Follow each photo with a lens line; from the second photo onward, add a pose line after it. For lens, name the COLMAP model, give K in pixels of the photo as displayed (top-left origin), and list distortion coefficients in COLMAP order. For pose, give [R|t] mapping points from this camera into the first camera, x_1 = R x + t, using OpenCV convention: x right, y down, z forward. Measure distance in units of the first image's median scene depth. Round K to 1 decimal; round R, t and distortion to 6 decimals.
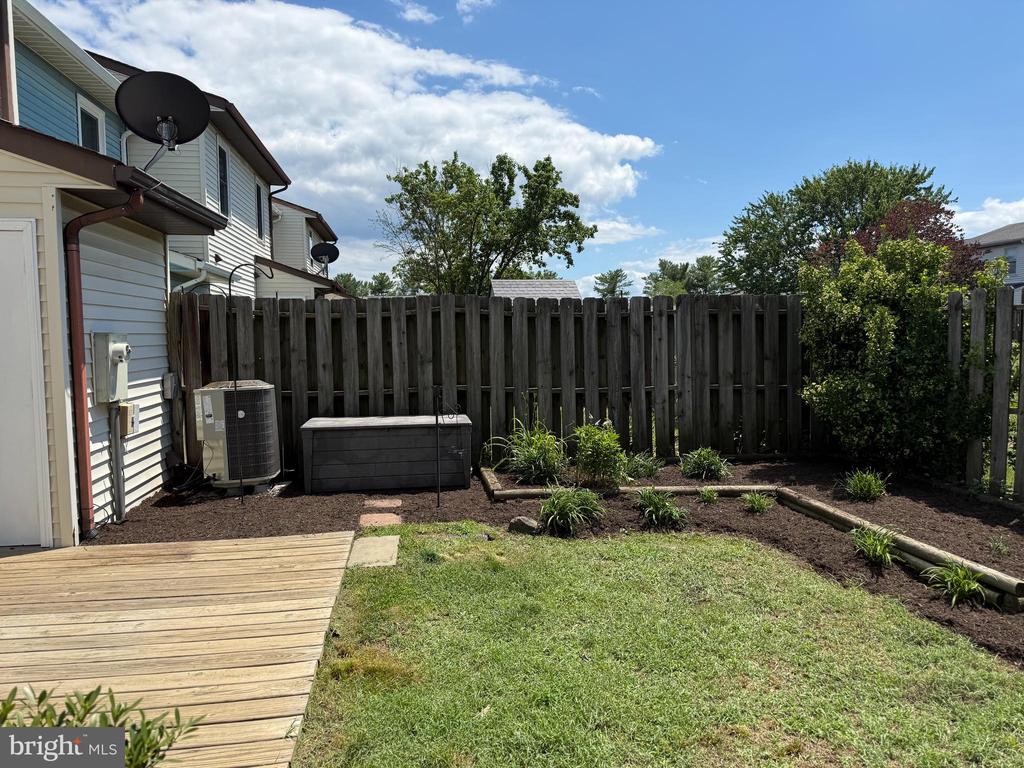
lens RADIAL K [[707.1, 0, 512.0], [0, 707.1, 384.0], [0, 0, 1]] dist [0.107175, -0.180026]
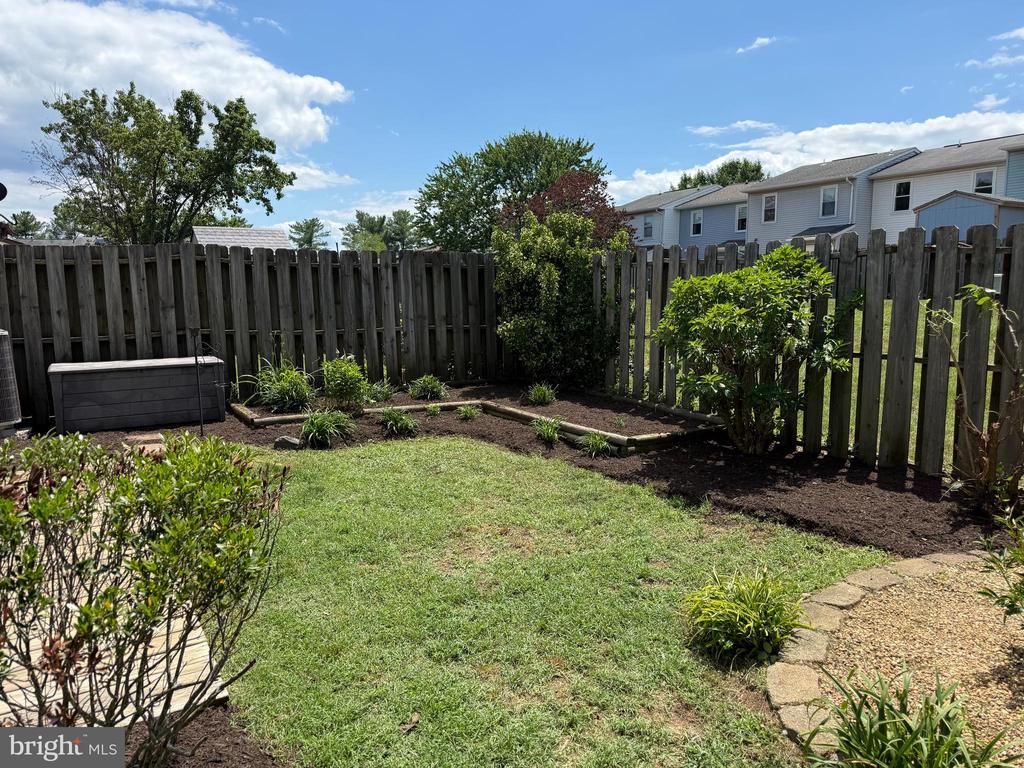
lens RADIAL K [[707.1, 0, 512.0], [0, 707.1, 384.0], [0, 0, 1]] dist [0.107175, -0.180026]
pose [[0.915367, -0.051138, 0.399361, -0.083060], [0.024881, 0.997190, 0.070659, 0.018976], [-0.401852, -0.054742, 0.914067, -0.177808]]
